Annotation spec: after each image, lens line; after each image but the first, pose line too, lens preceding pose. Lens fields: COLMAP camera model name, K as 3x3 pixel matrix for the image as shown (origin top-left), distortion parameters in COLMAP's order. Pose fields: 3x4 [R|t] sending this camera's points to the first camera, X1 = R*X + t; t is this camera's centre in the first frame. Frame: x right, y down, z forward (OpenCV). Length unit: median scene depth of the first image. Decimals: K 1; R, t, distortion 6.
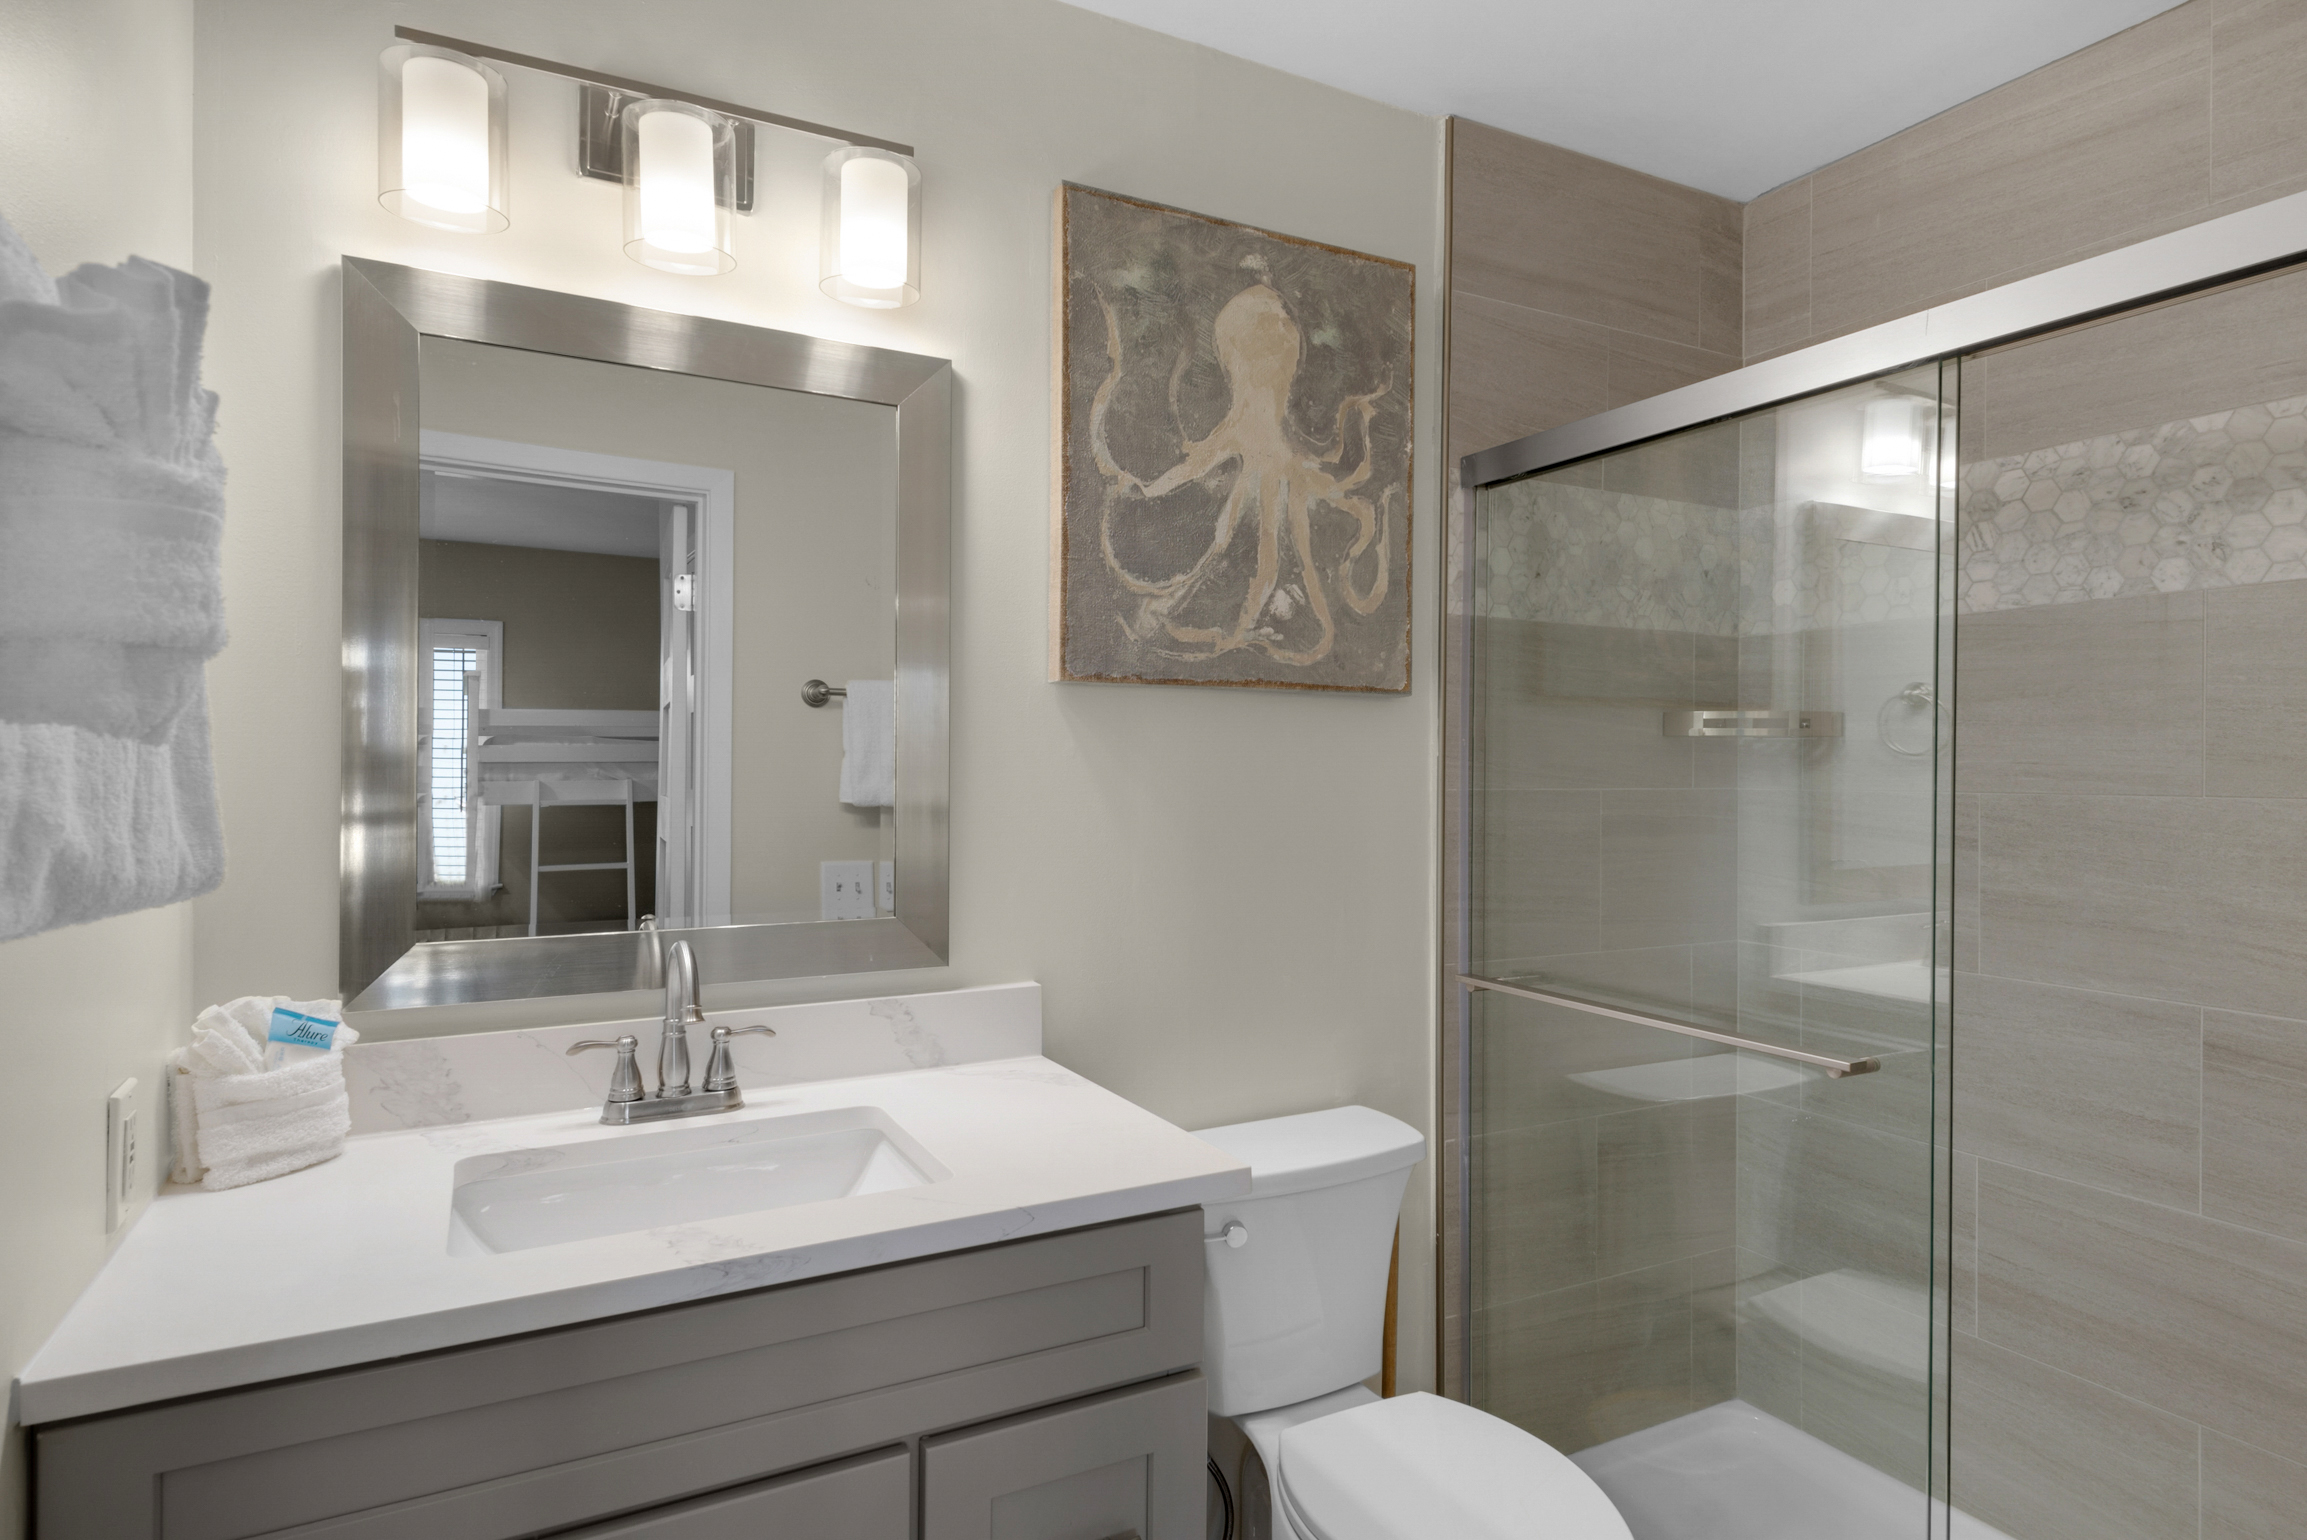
lens RADIAL K [[1238.2, 0, 1131.7], [0, 1238.2, 769.3], [0, 0, 1]] dist [0.011609, -0.001750]
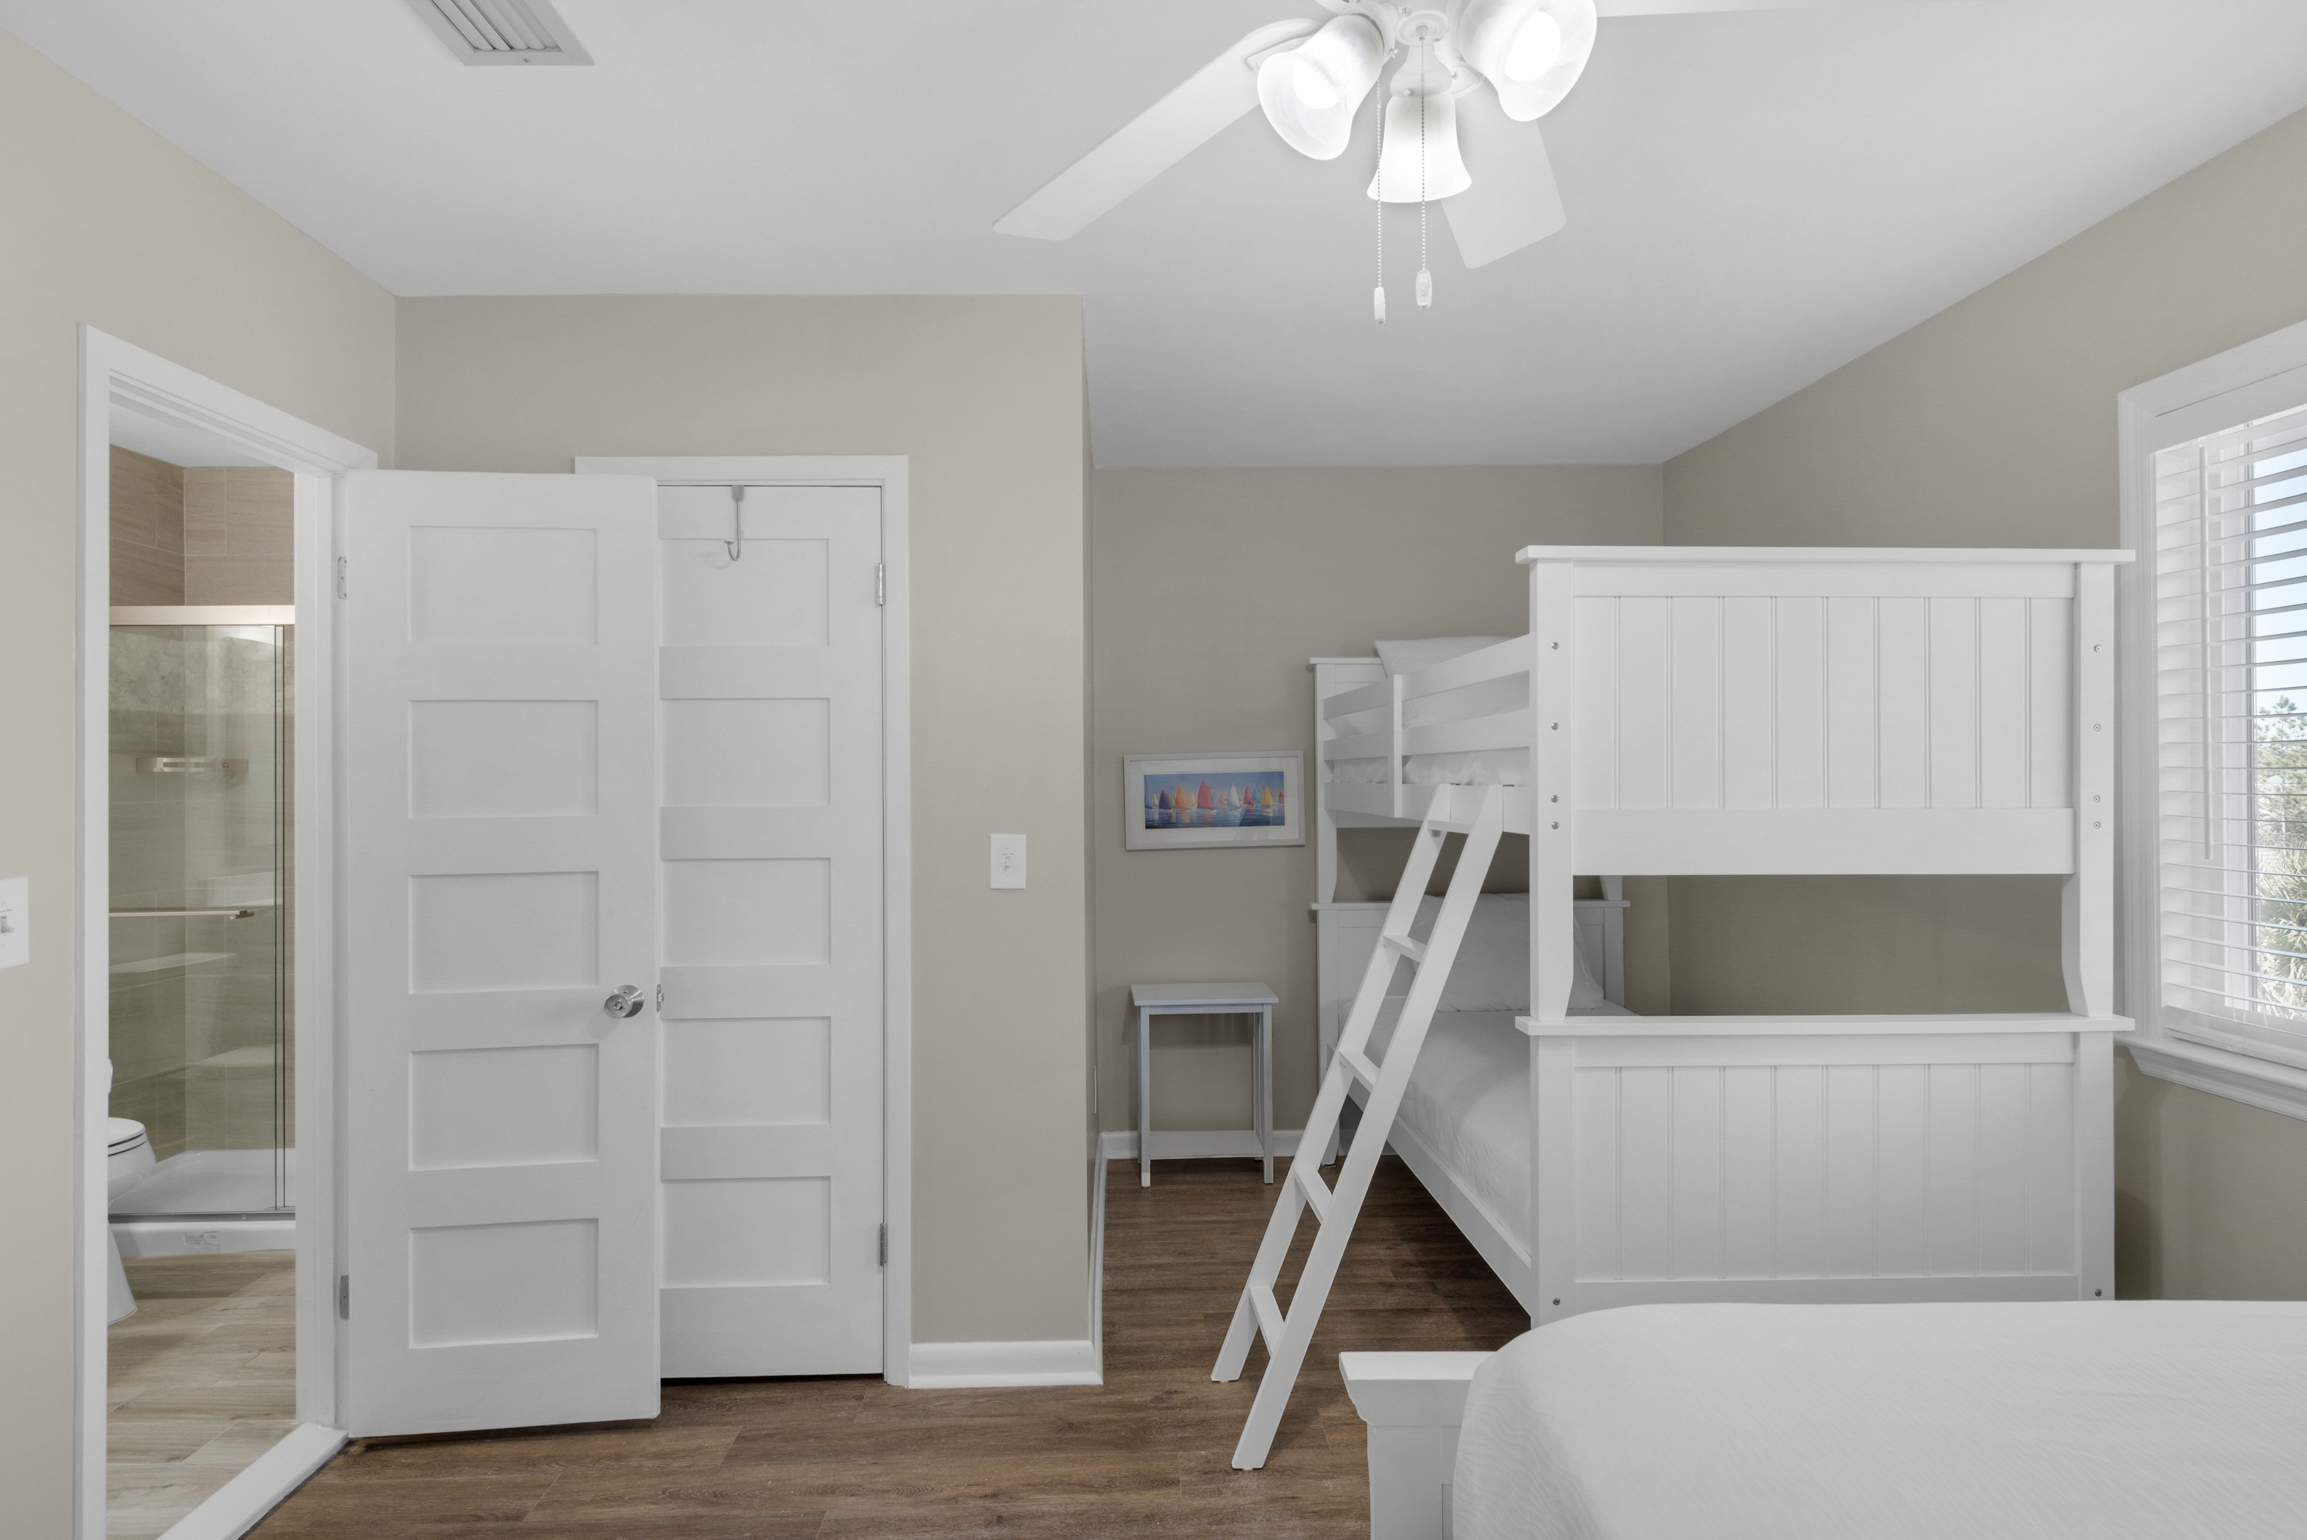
lens RADIAL K [[1238.2, 0, 1132.4], [0, 1238.2, 784.5], [0, 0, 1]] dist [0.011609, -0.001750]
pose [[0.451894, -0.003420, 0.892065, -0.481789], [0.012582, 0.999918, -0.002540, 0.012910], [-0.891983, 0.012372, 0.451900, -0.999050]]
